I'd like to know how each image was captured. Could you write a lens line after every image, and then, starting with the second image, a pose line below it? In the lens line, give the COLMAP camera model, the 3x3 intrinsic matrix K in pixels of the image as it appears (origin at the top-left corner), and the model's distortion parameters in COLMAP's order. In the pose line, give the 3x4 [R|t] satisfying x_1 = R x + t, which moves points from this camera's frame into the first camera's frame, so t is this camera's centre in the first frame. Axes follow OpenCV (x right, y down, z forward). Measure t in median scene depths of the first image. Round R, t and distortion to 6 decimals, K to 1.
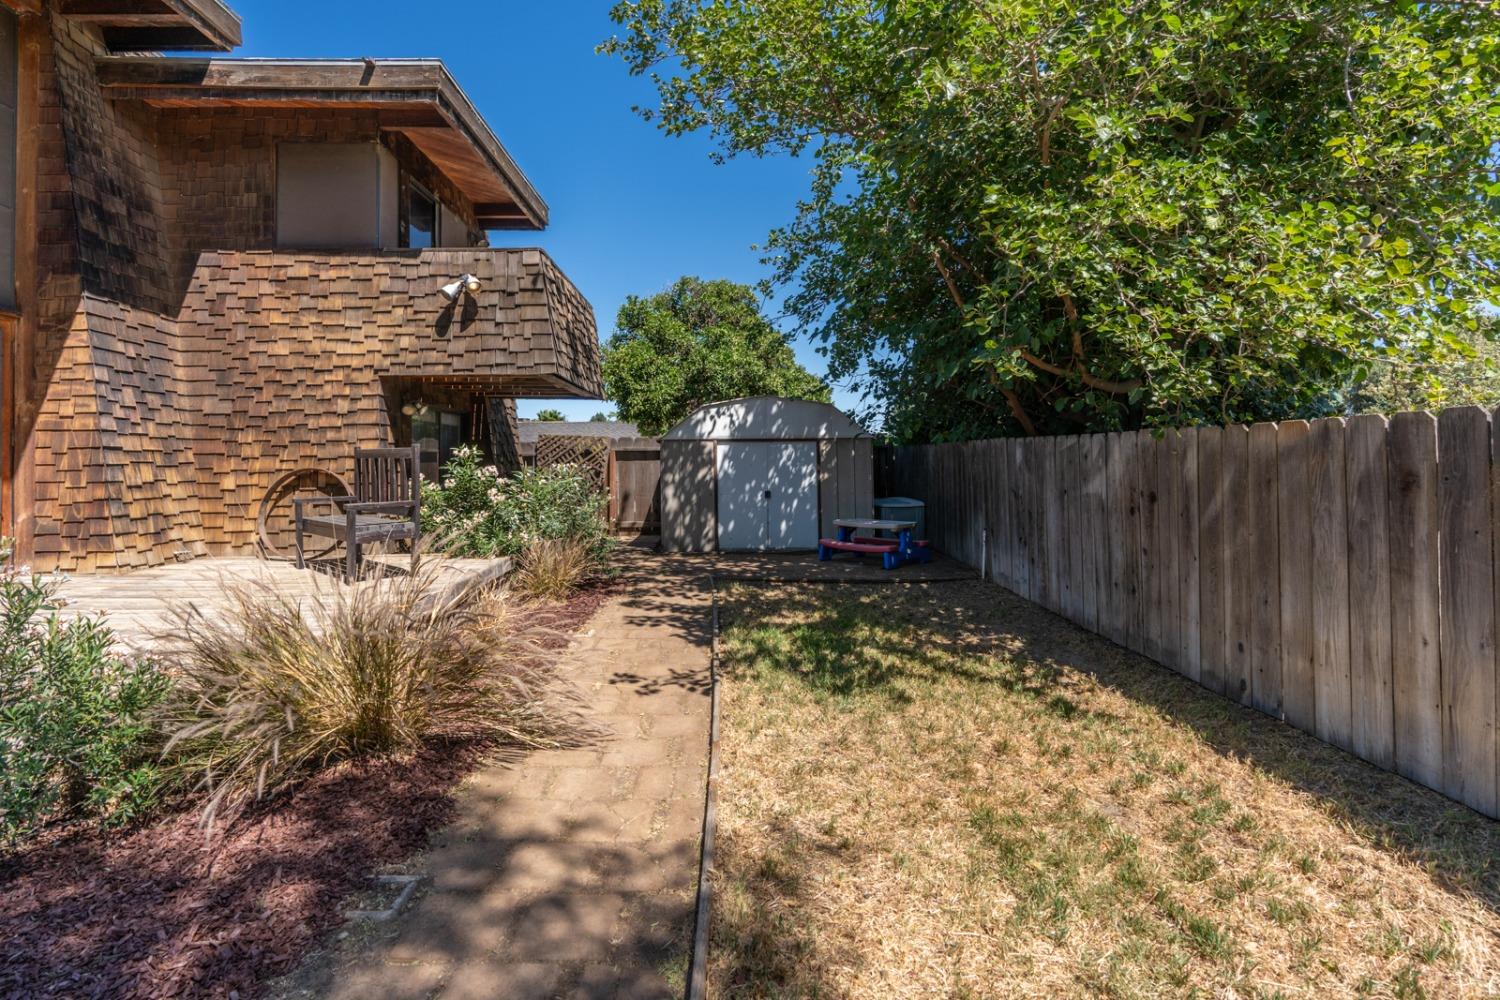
lens RADIAL K [[678.7, 0, 749.5], [0, 678.7, 454.0], [0, 0, 1]] dist [-0.014446, 0.000033]
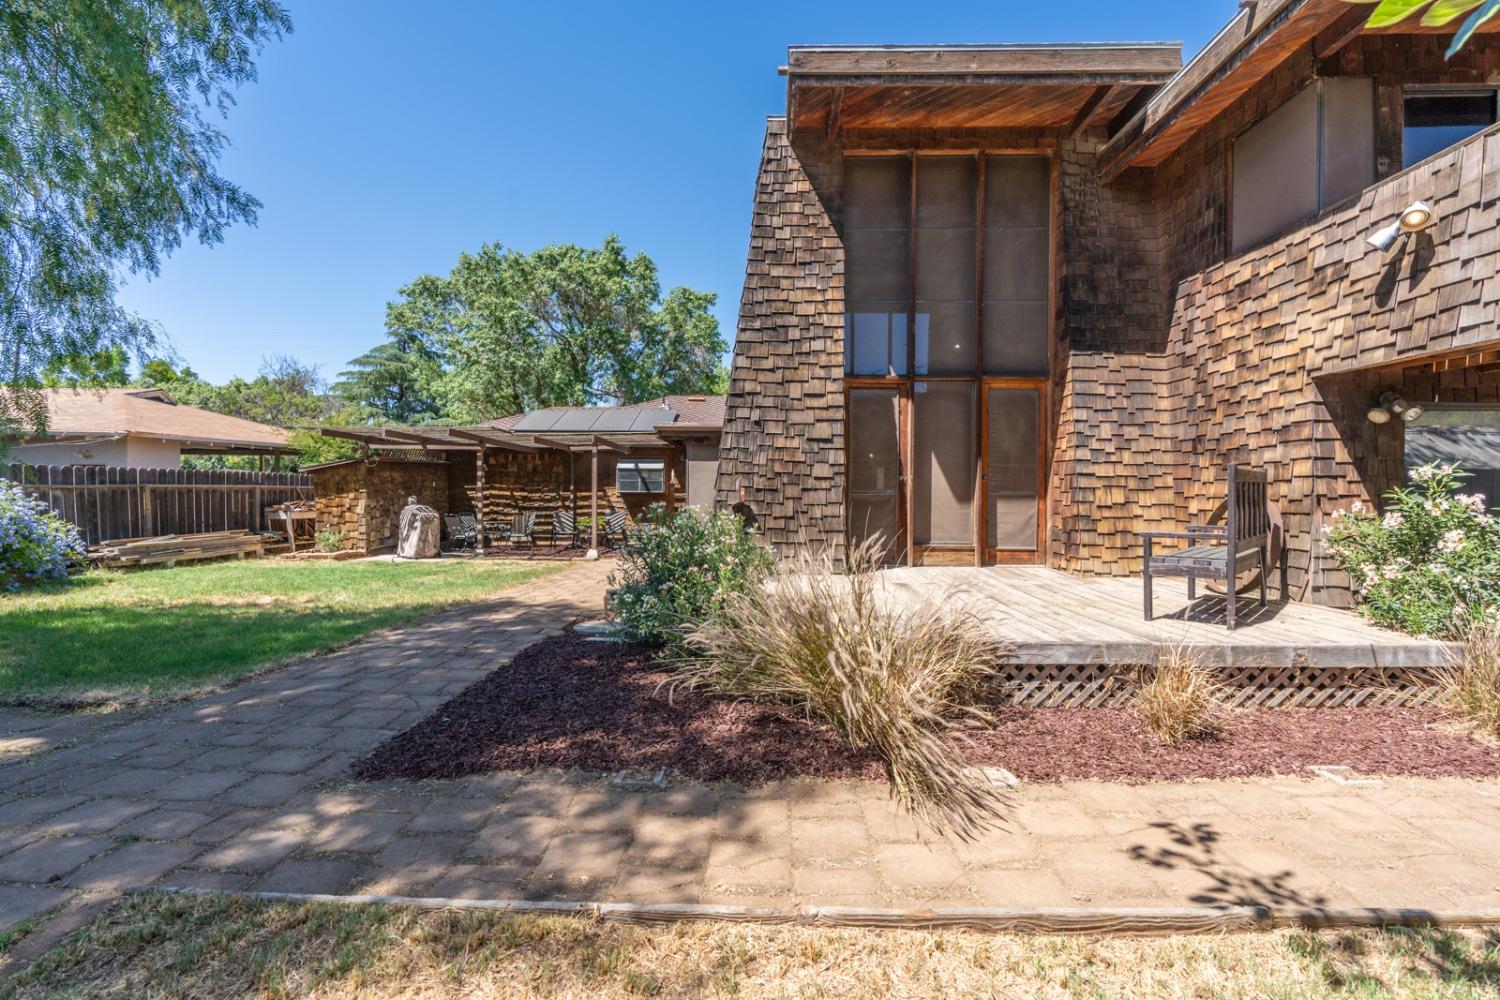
lens RADIAL K [[685.4, 0, 753.3], [0, 685.4, 495.8], [0, 0, 1]] dist [-0.007983, 0.001447]
pose [[-0.045428, 0.016466, -0.998832, 0.278981], [0.004158, 0.999859, 0.016294, 0.006494], [0.998959, -0.003413, -0.045490, 0.387137]]
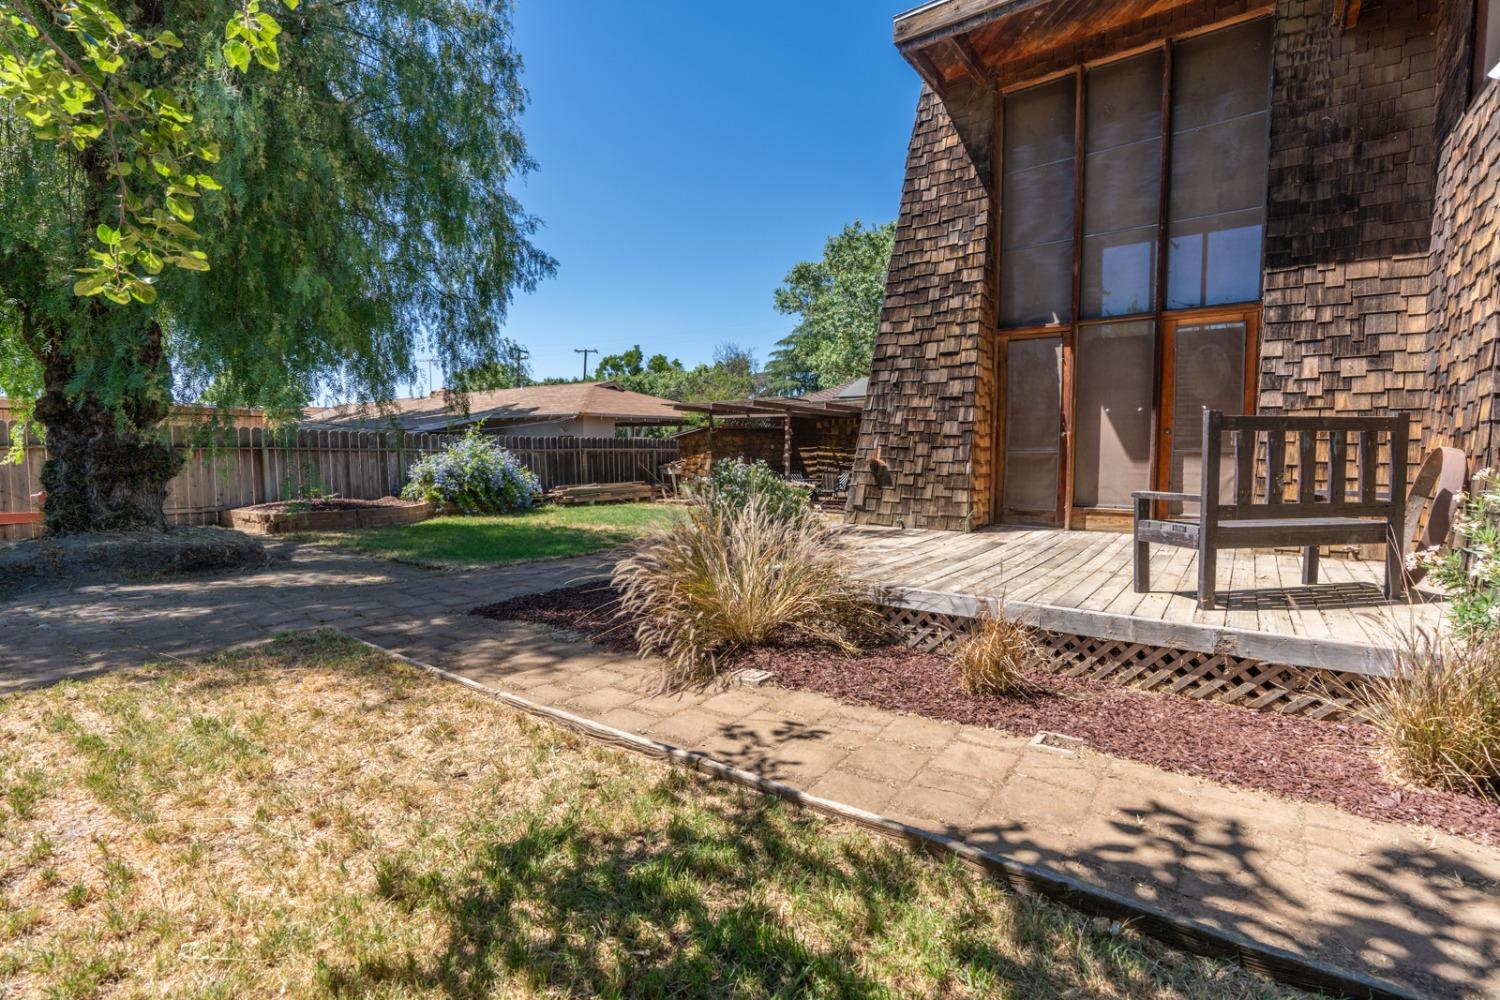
lens RADIAL K [[686.0, 0, 750.0], [0, 686.0, 500.0], [0, 0, 1]] dist [-0.010365, 0.001116]
pose [[-0.614691, 0.065803, -0.786018, 0.259101], [0.014236, 0.997277, 0.072356, 0.014668], [0.788639, 0.033287, -0.613955, 0.872097]]
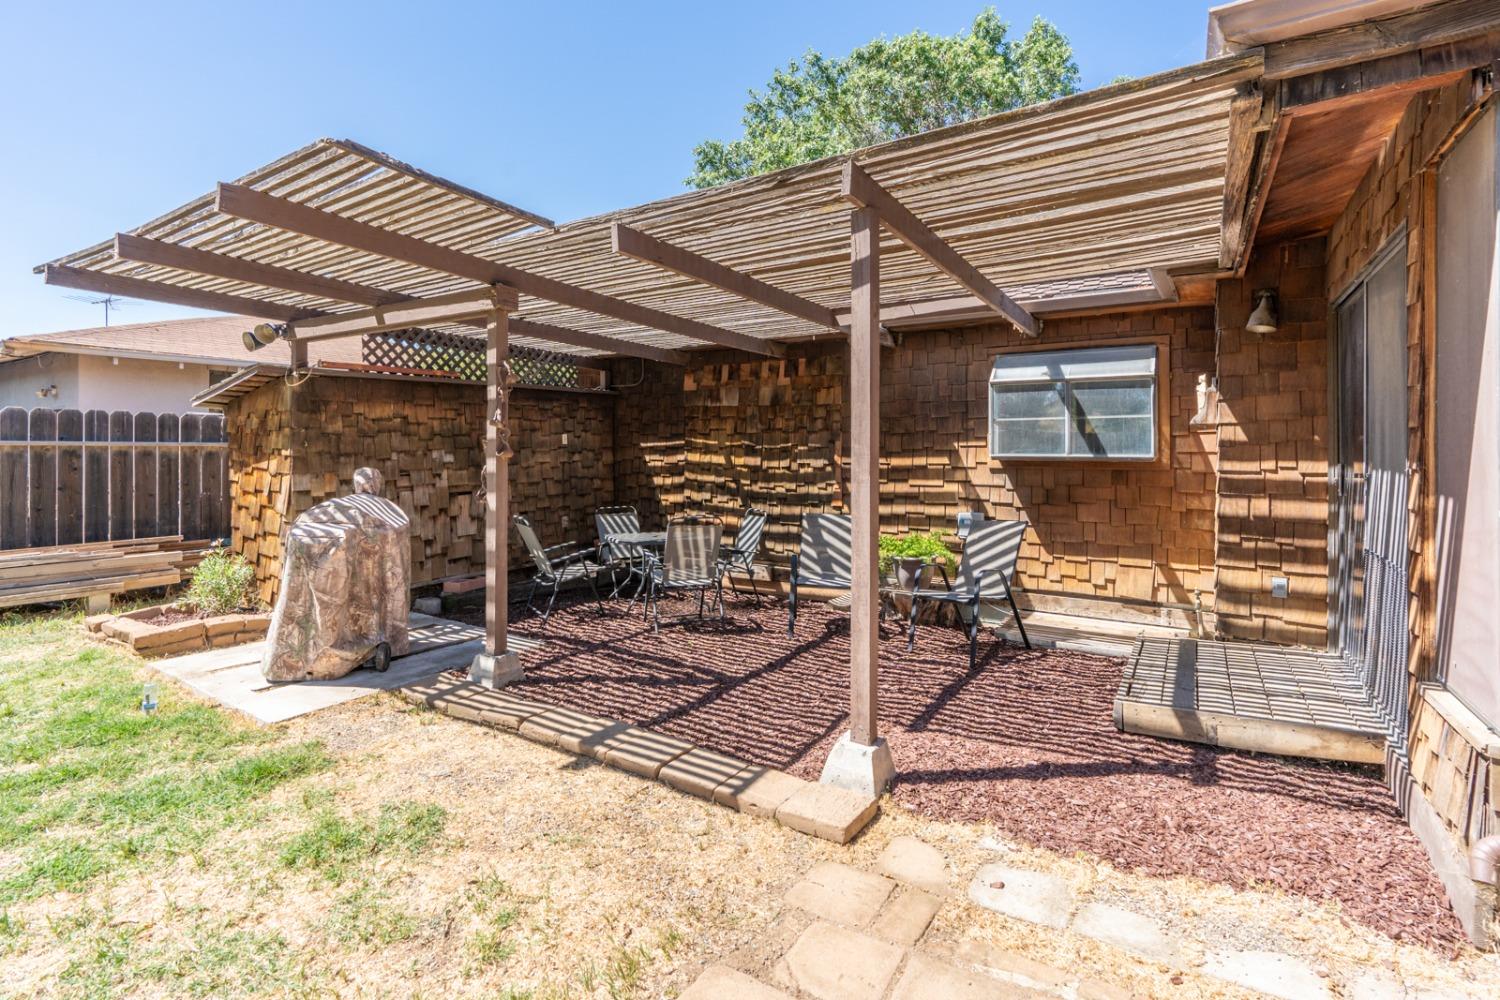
lens RADIAL K [[678.7, 0, 749.5], [0, 678.7, 454.0], [0, 0, 1]] dist [-0.014446, 0.000033]
pose [[-0.559867, 0.008942, -0.828534, -1.405391], [0.009575, 0.999945, 0.004322, 0.022541], [0.828527, -0.005513, -0.559922, -0.020238]]
